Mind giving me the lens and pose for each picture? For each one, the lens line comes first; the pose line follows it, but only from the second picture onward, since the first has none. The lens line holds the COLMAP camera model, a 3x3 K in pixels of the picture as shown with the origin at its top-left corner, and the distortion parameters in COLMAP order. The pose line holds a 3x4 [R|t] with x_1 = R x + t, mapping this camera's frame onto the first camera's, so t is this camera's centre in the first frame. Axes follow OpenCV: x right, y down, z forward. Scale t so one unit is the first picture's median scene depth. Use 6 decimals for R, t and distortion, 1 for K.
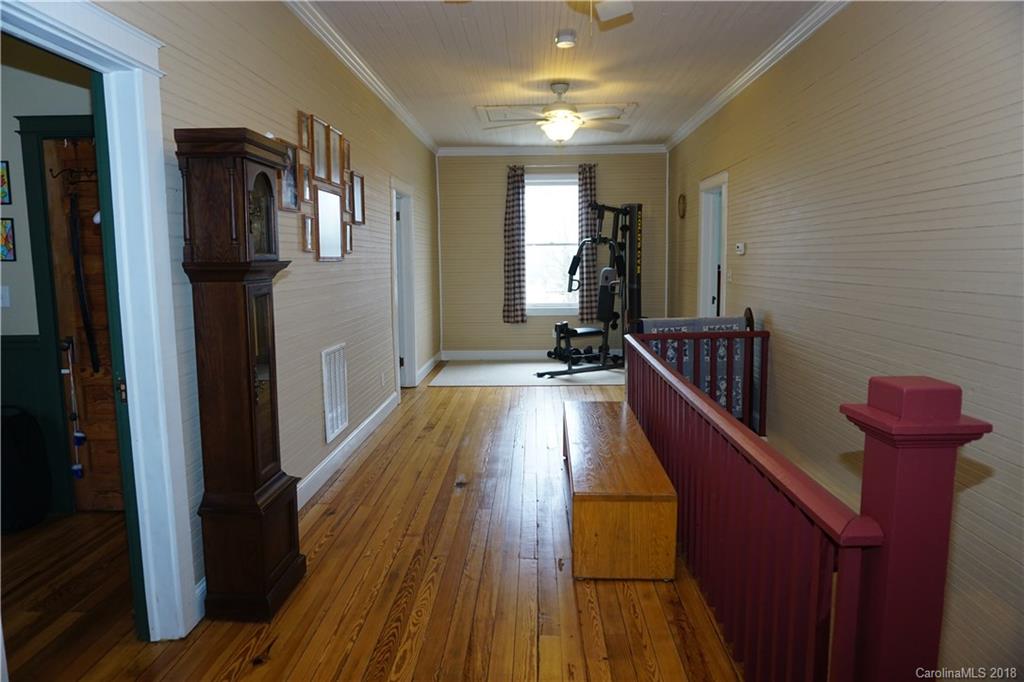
lens RADIAL K [[674.1, 0, 511.0], [0, 674.1, 341.8], [0, 0, 1]] dist [-0.044957, 0.023356]
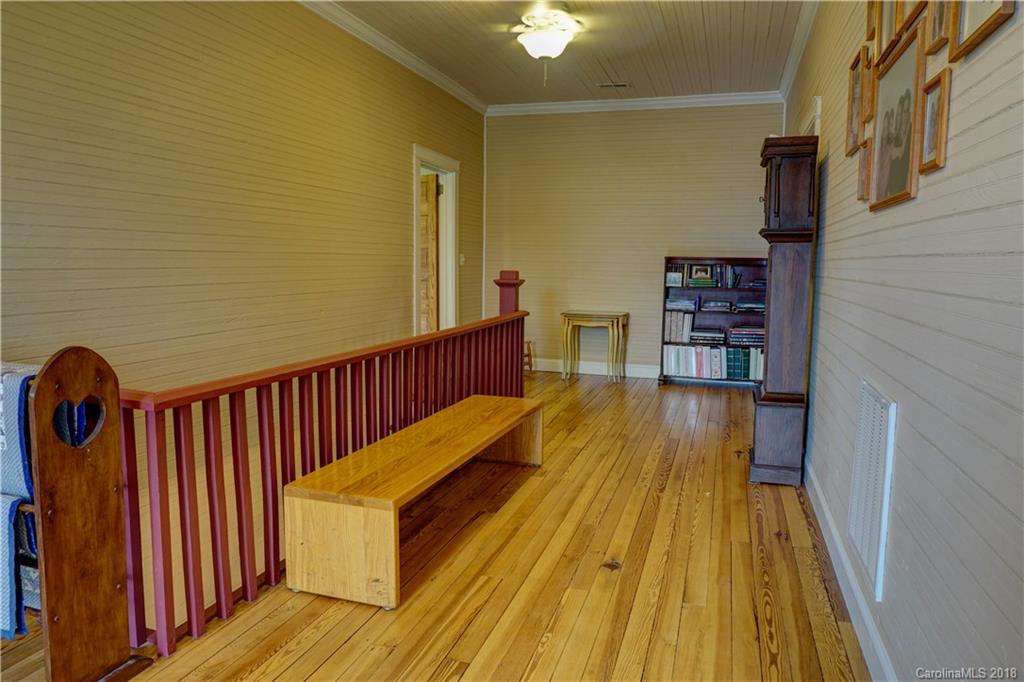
lens RADIAL K [[674.1, 0, 510.2], [0, 674.1, 339.7], [0, 0, 1]] dist [-0.044957, 0.023356]
pose [[-0.961118, -0.041029, 0.273075, -0.179356], [0.019332, 0.976477, 0.214755, -0.165671], [-0.275462, 0.211684, -0.937716, 1.937009]]
